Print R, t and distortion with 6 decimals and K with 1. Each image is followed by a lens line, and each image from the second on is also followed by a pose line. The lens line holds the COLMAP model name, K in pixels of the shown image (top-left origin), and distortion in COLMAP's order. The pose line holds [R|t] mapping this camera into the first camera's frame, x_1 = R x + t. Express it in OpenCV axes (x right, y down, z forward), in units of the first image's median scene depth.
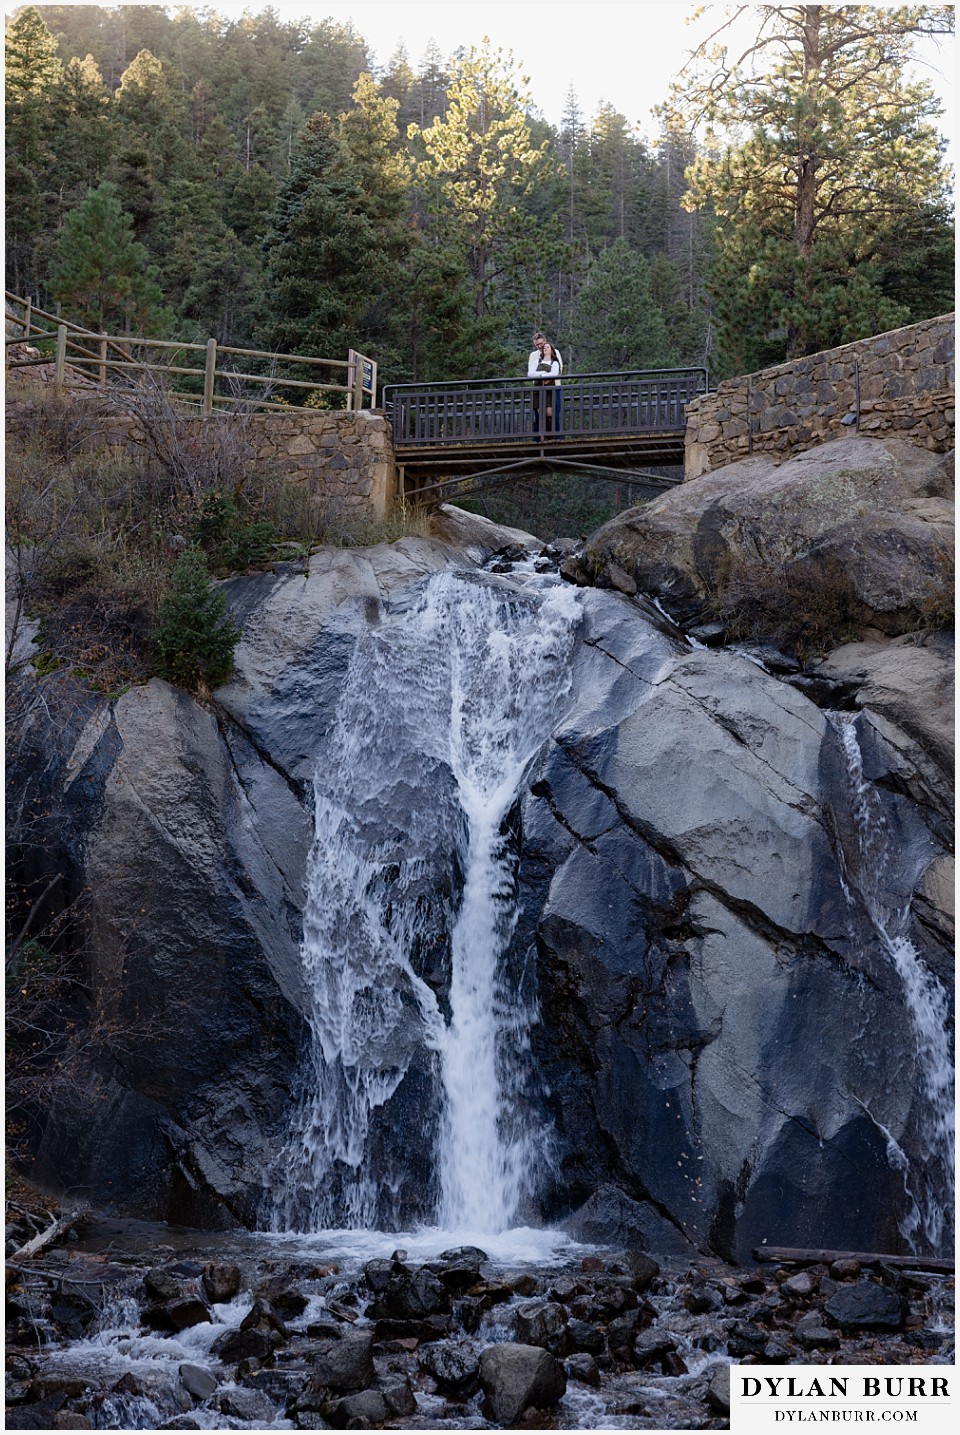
lens RADIAL K [[2119.7, 0, 479.3], [0, 2119.7, 708.3], [0, 0, 1]] dist [0.003825, 0.000000]
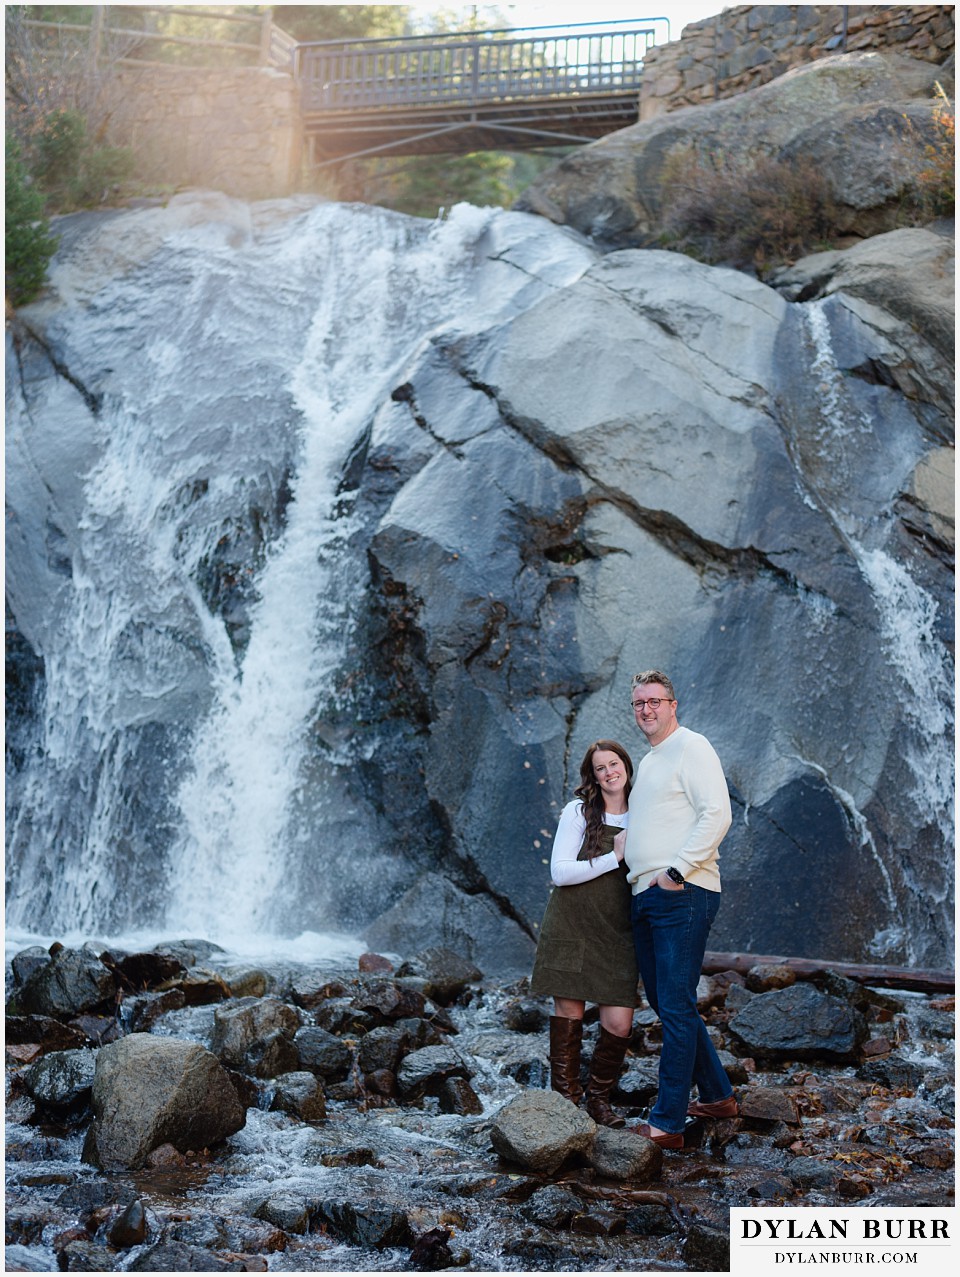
lens RADIAL K [[1911.2, 0, 471.4], [0, 1911.2, 635.7], [0, 0, 1]] dist [-0.060665, 0.000000]
pose [[0.999327, 0.028913, -0.022594, 0.076409], [-0.029118, 0.999537, -0.008791, 0.138472], [0.022329, 0.009443, 0.999706, 0.352840]]
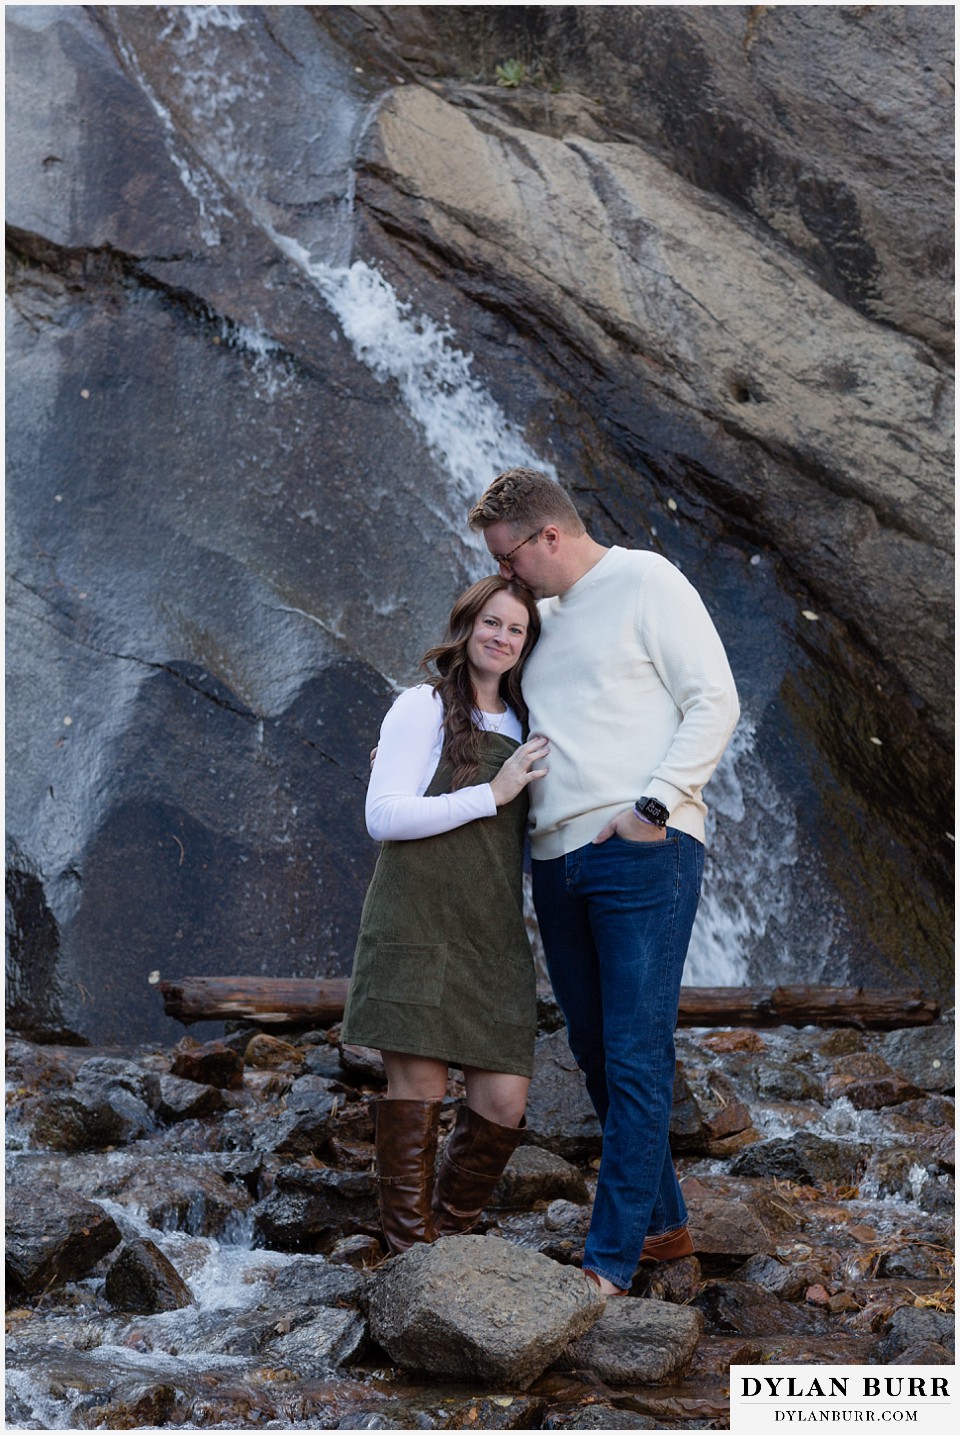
lens RADIAL K [[3355.9, 0, 484.0], [0, 3355.9, 717.9], [0, 0, 1]] dist [0.037238, 0.000000]
pose [[0.874825, 0.011112, 0.484312, -0.071587], [-0.039669, 0.998023, 0.048757, 0.152637], [-0.482812, -0.061865, 0.873536, 0.422370]]
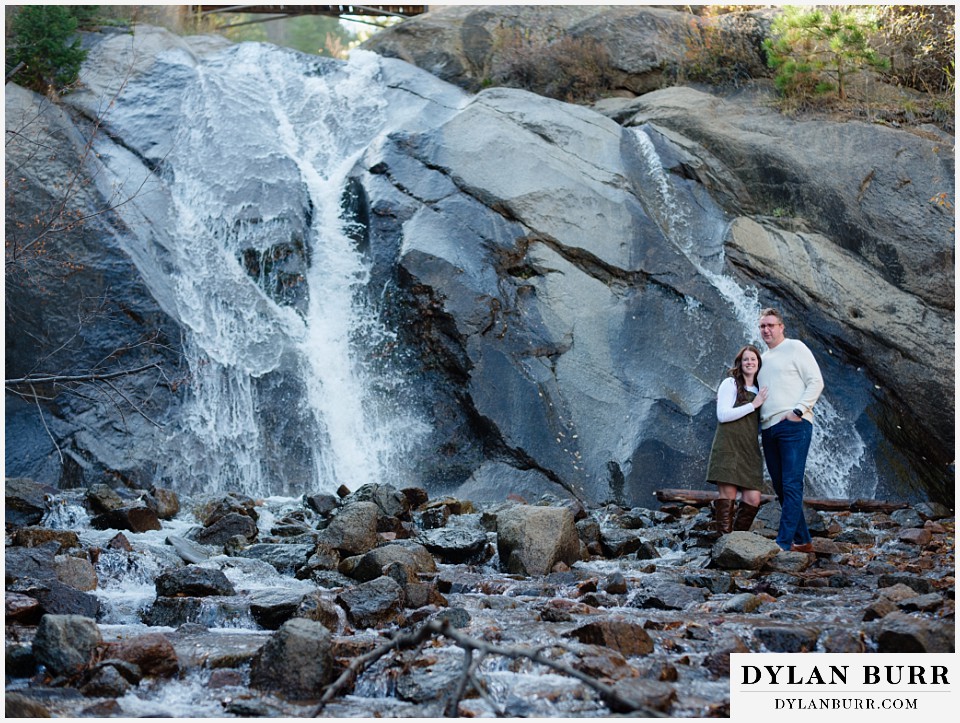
lens RADIAL K [[1436.8, 0, 482.4], [0, 1436.8, 359.8], [0, 0, 1]] dist [-0.060665, 0.000000]
pose [[0.960892, 0.049392, 0.272485, -0.132630], [-0.039116, 0.998308, -0.043019, 0.184815], [-0.274148, 0.030678, 0.961198, 0.262982]]
